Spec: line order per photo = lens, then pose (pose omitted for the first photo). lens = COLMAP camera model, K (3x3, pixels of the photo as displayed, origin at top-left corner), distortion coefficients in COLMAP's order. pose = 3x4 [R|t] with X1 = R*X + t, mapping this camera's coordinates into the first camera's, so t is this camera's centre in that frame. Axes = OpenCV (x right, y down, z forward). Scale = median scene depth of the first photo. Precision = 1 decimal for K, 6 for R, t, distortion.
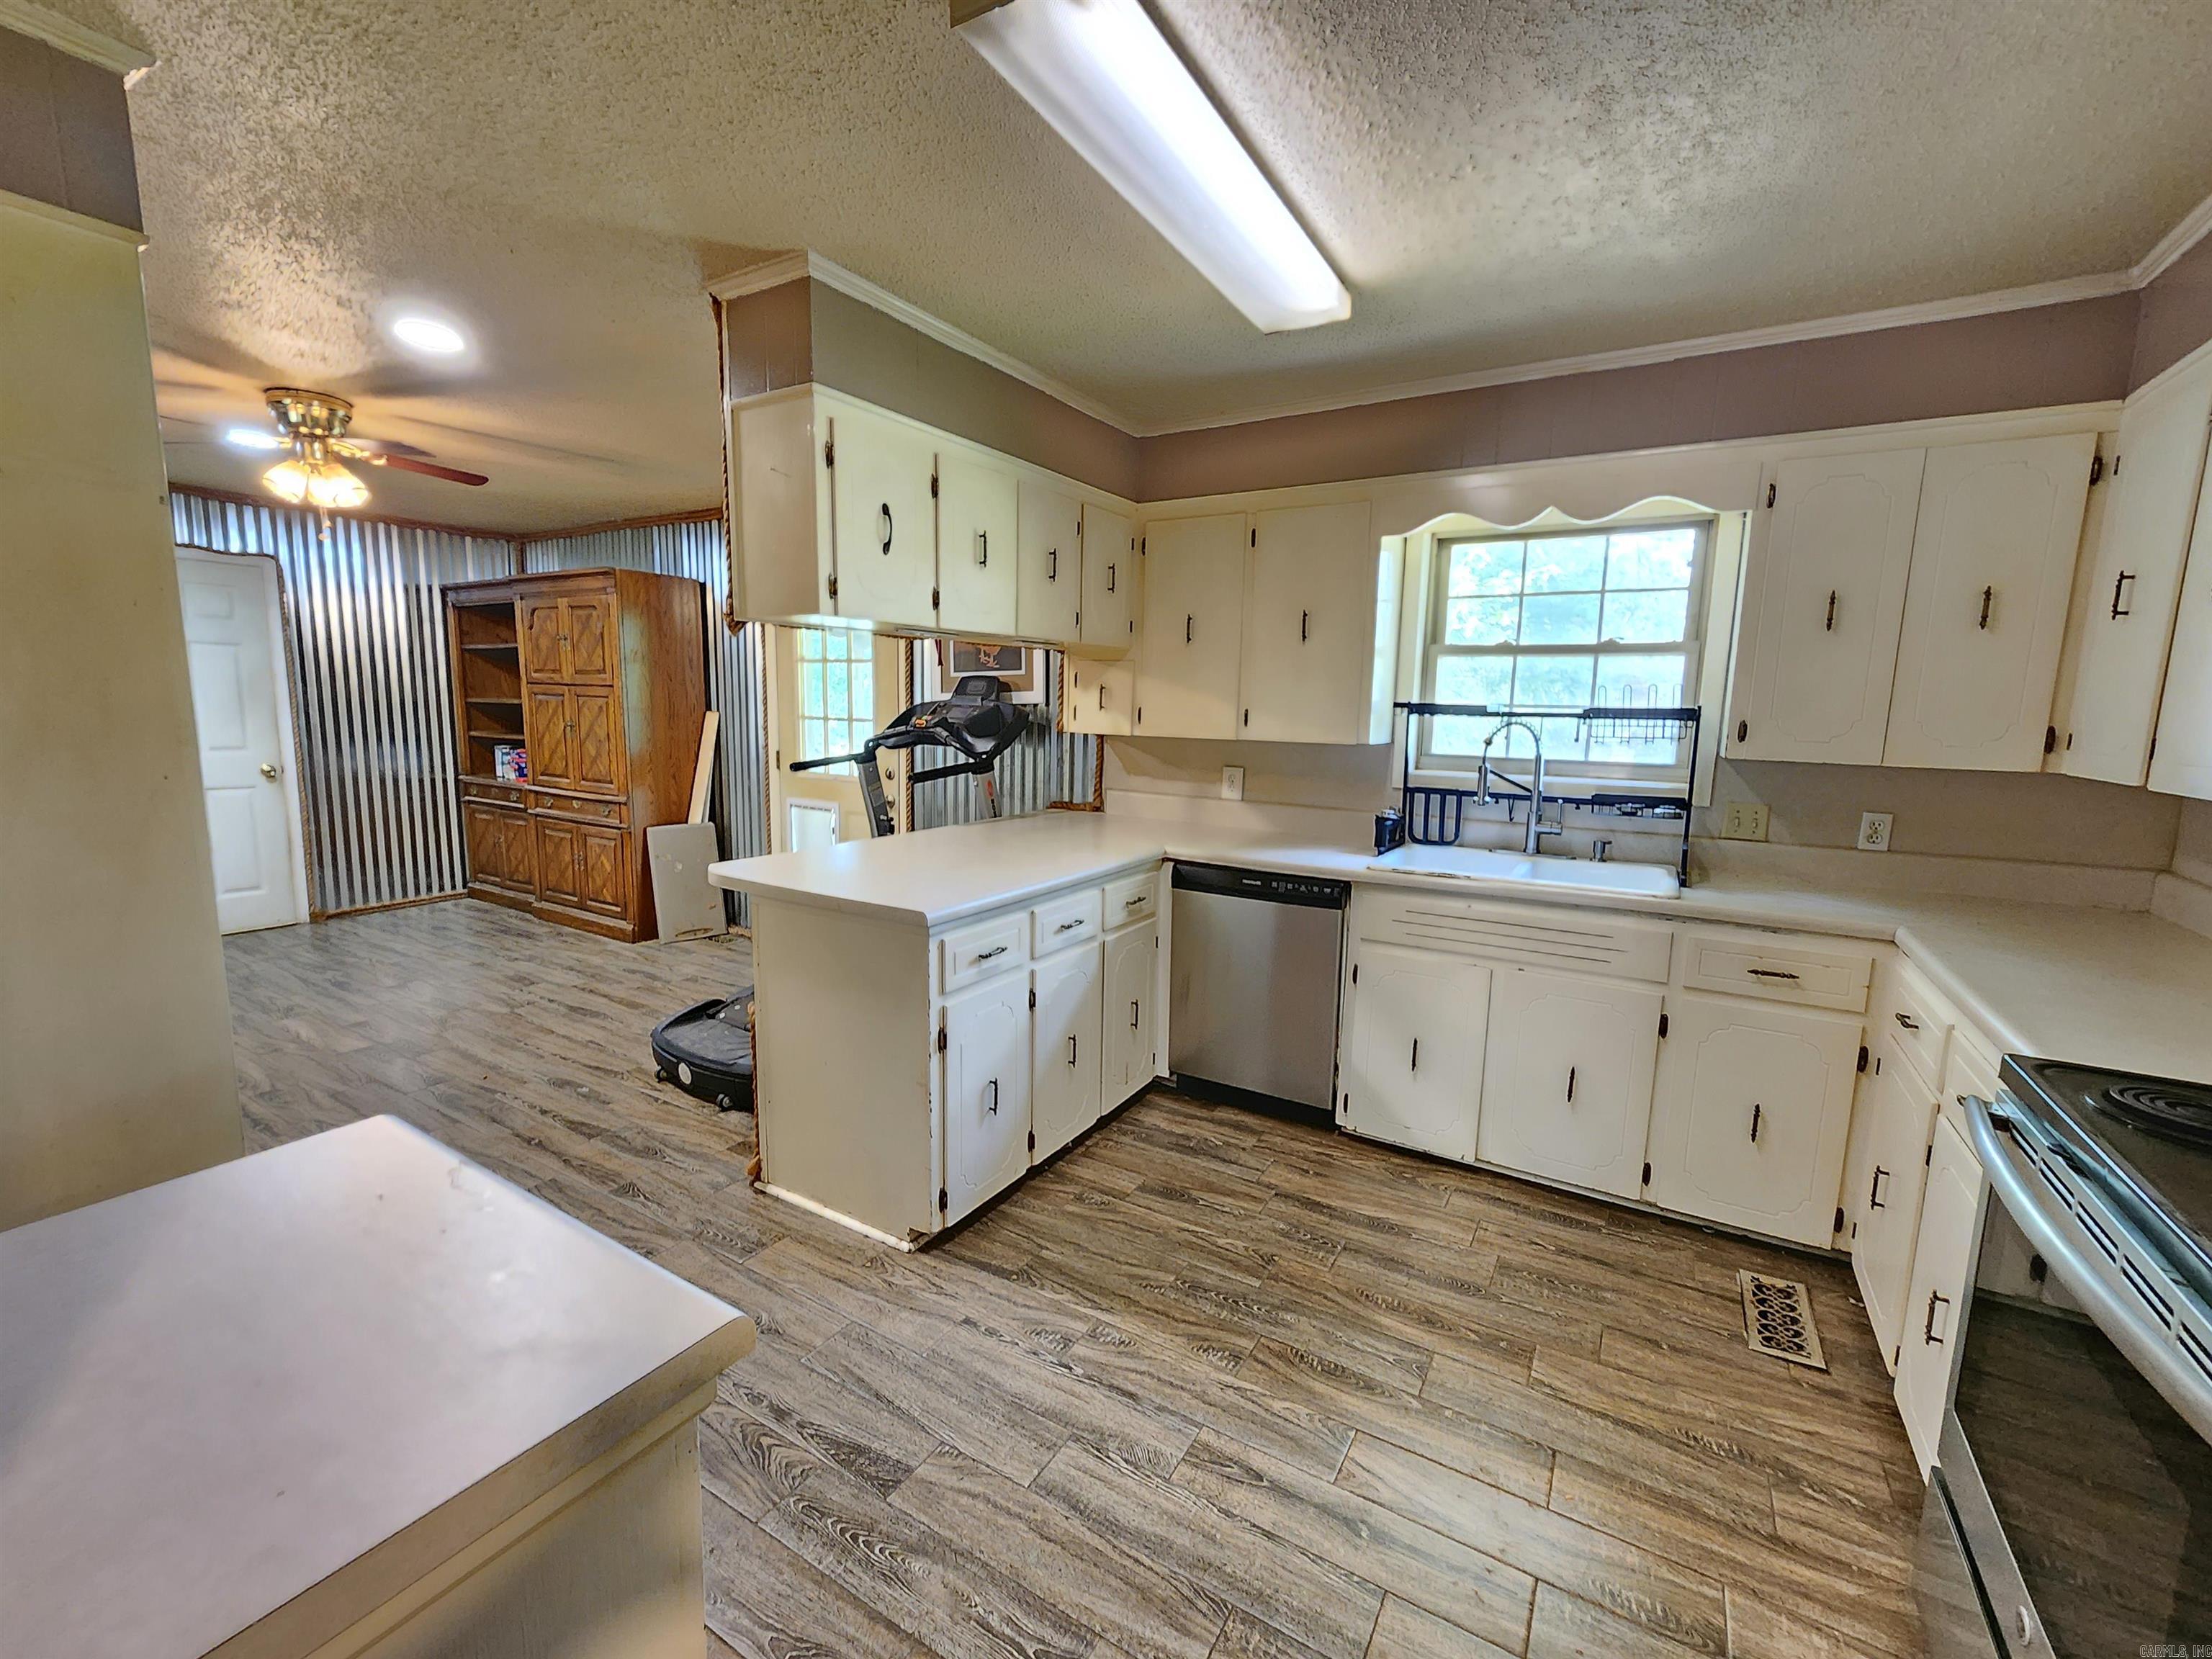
lens RADIAL K [[915.5, 0, 1116.0], [0, 915.5, 834.5], [0, 0, 1]] dist [-0.000205, 0.000612]
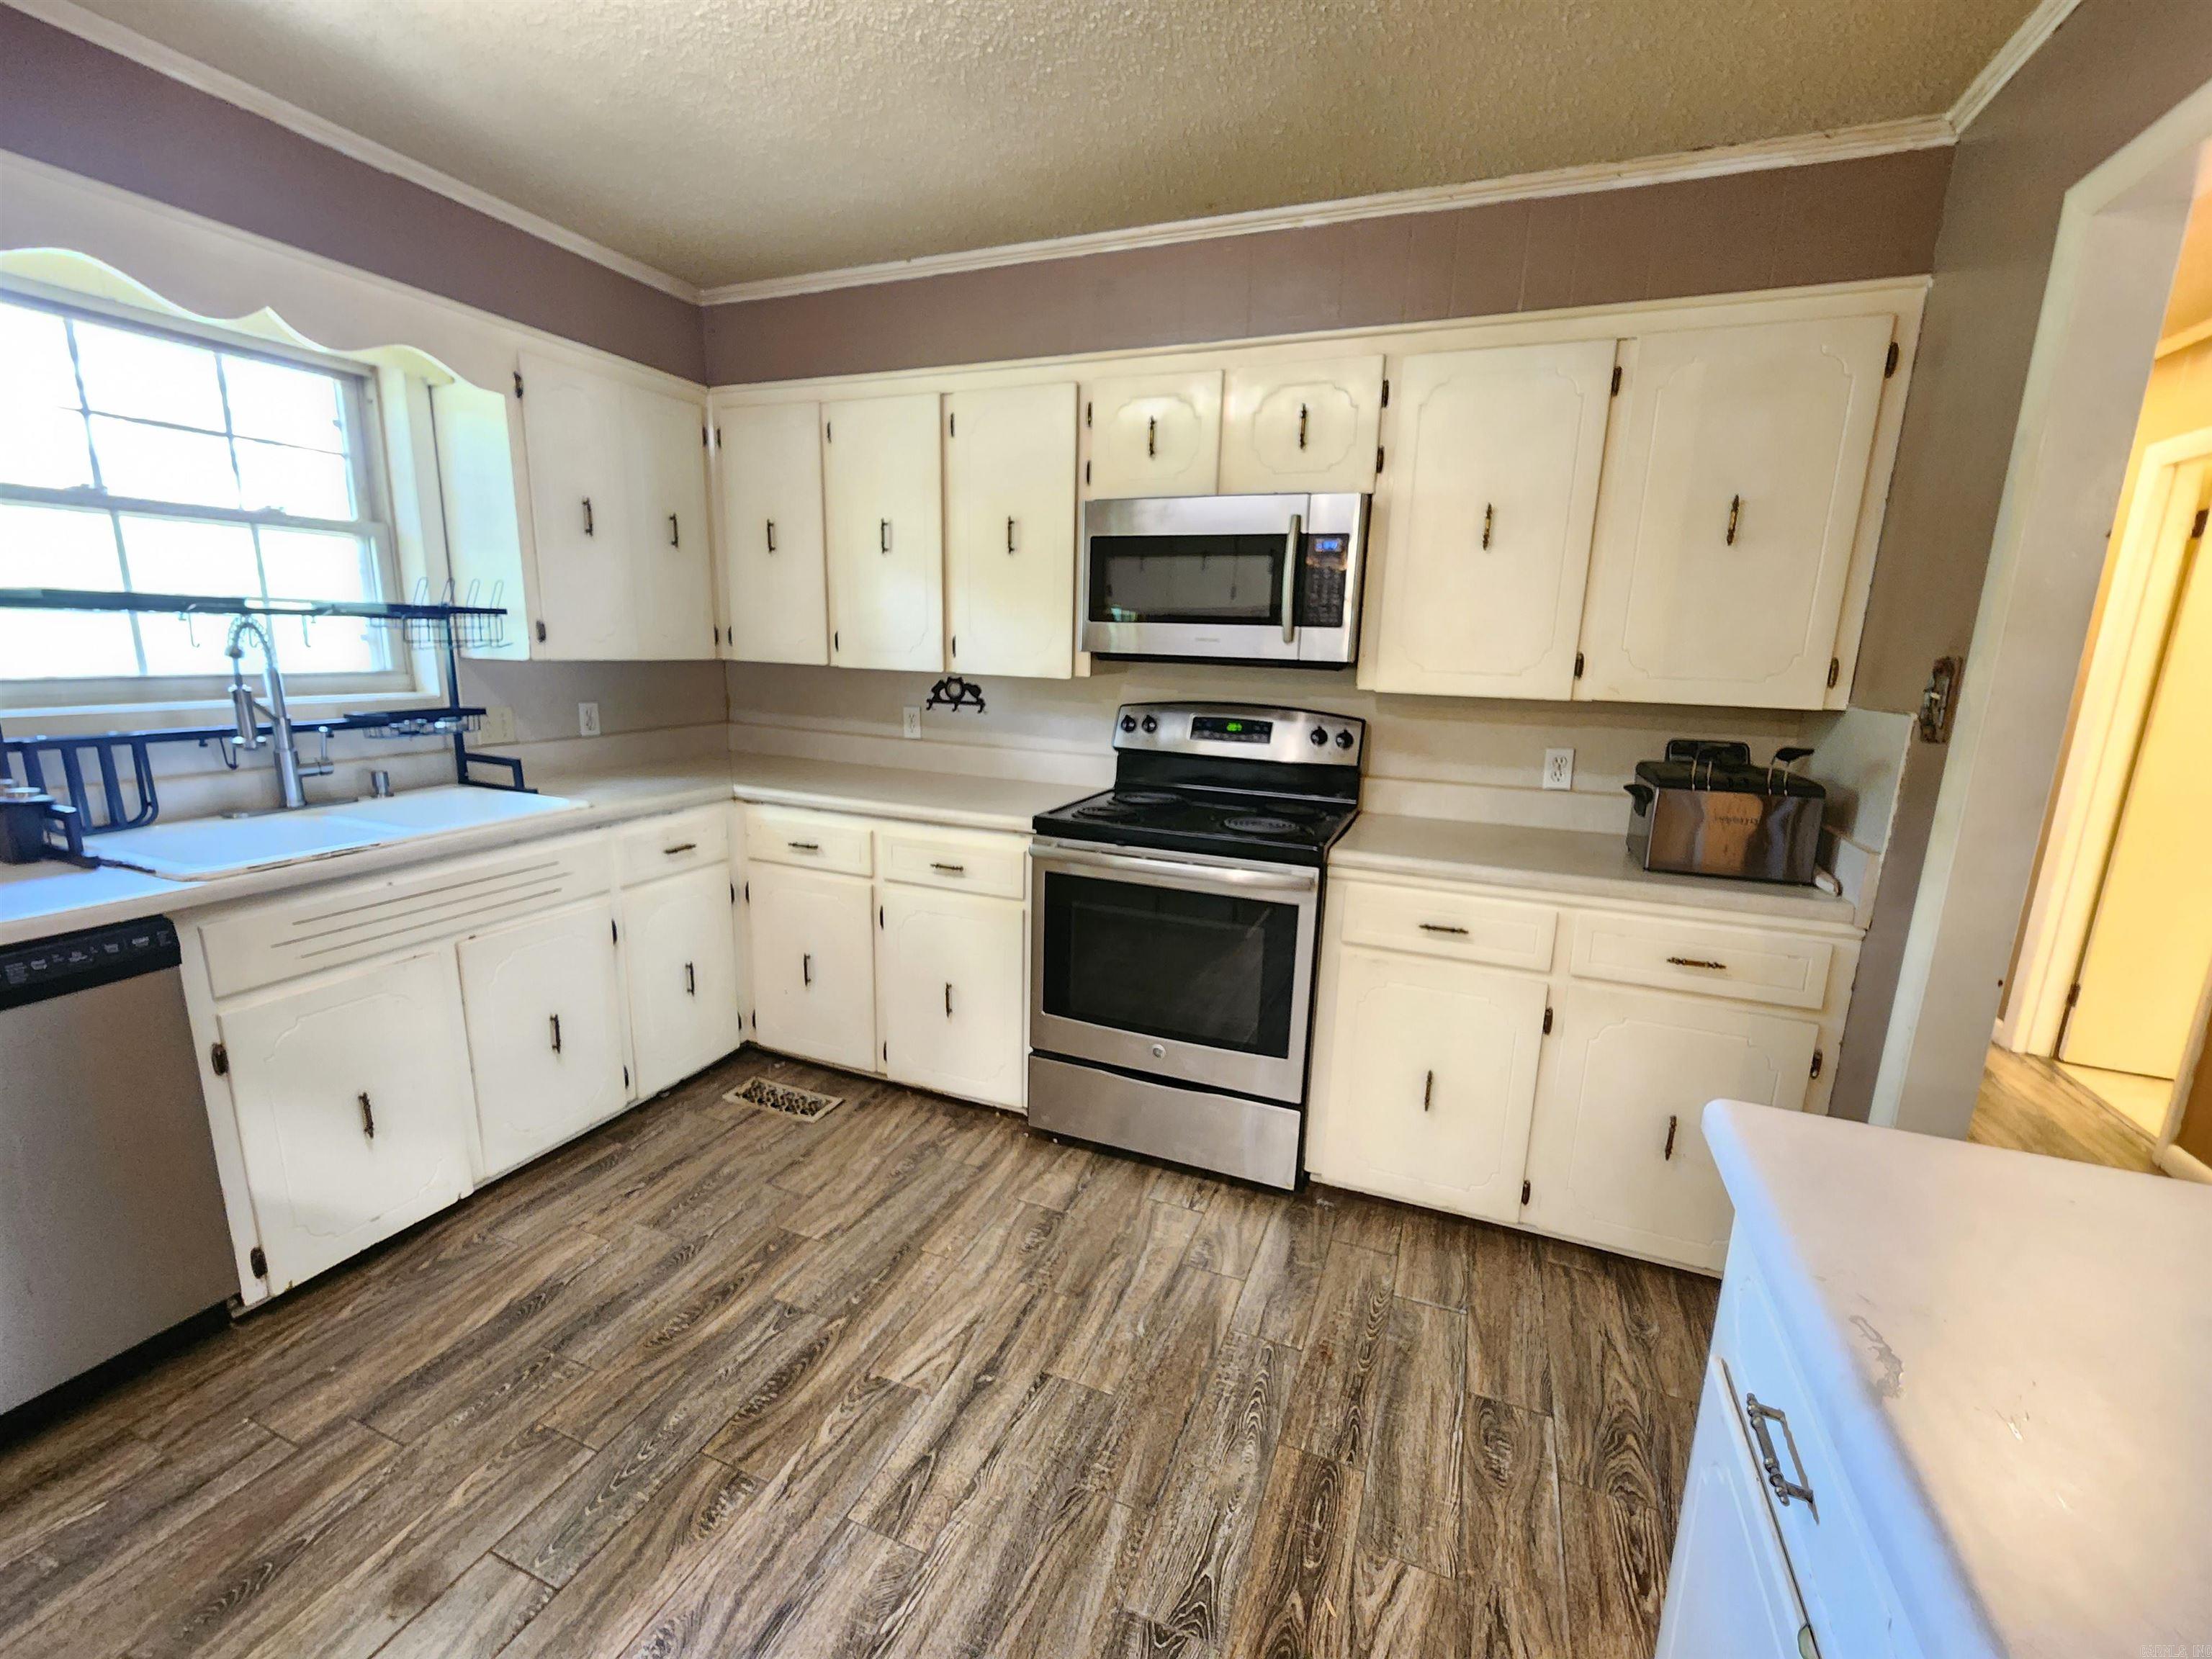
lens RADIAL K [[913.6, 0, 1116.2], [0, 913.6, 829.4], [0, 0, 1]] dist [-0.000539, 0.000002]
pose [[-0.155324, -0.227174, 0.961388, -0.350136], [0.107707, 0.963503, 0.245075, -0.070303], [-0.981974, 0.141614, -0.125187, 0.467449]]
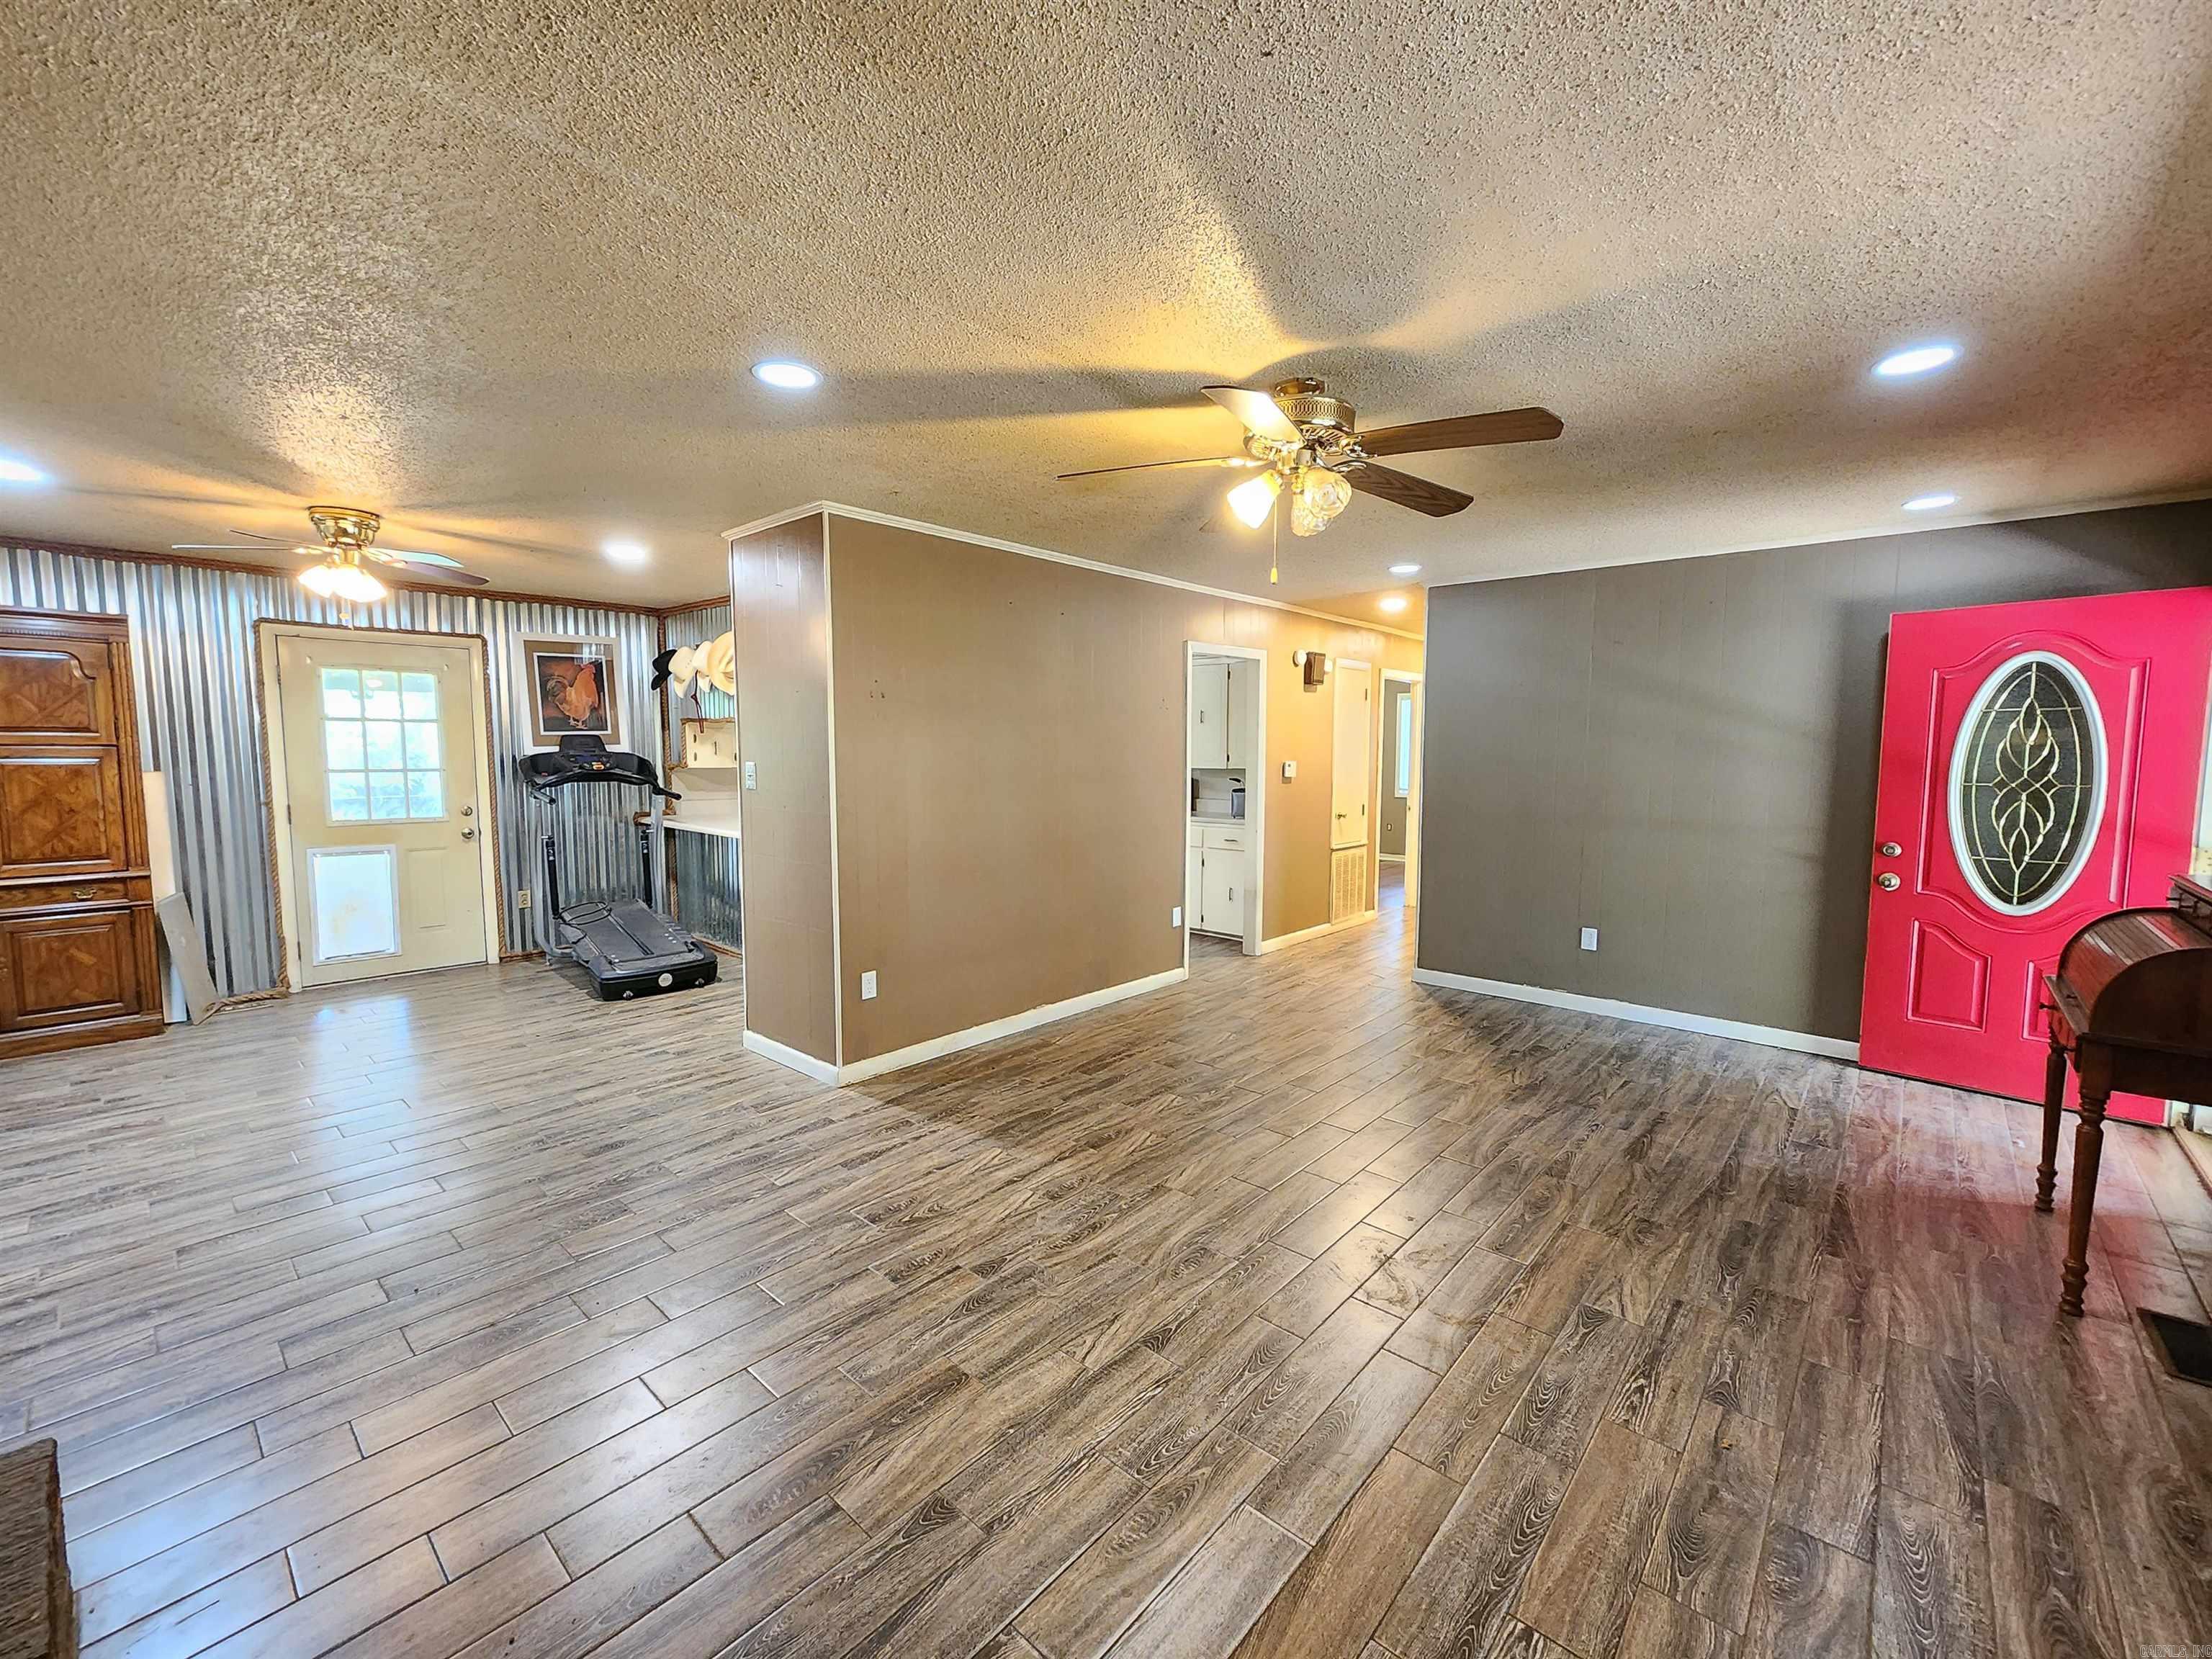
lens RADIAL K [[910.0, 0, 1116.0], [0, 910.0, 830.5], [0, 0, 1]] dist [0.000786, -0.000276]
pose [[0.184837, -0.112145, 0.976350, -2.032930], [0.139383, 0.986417, 0.086914, -0.038744], [-0.972835, 0.120022, 0.197958, -0.165078]]
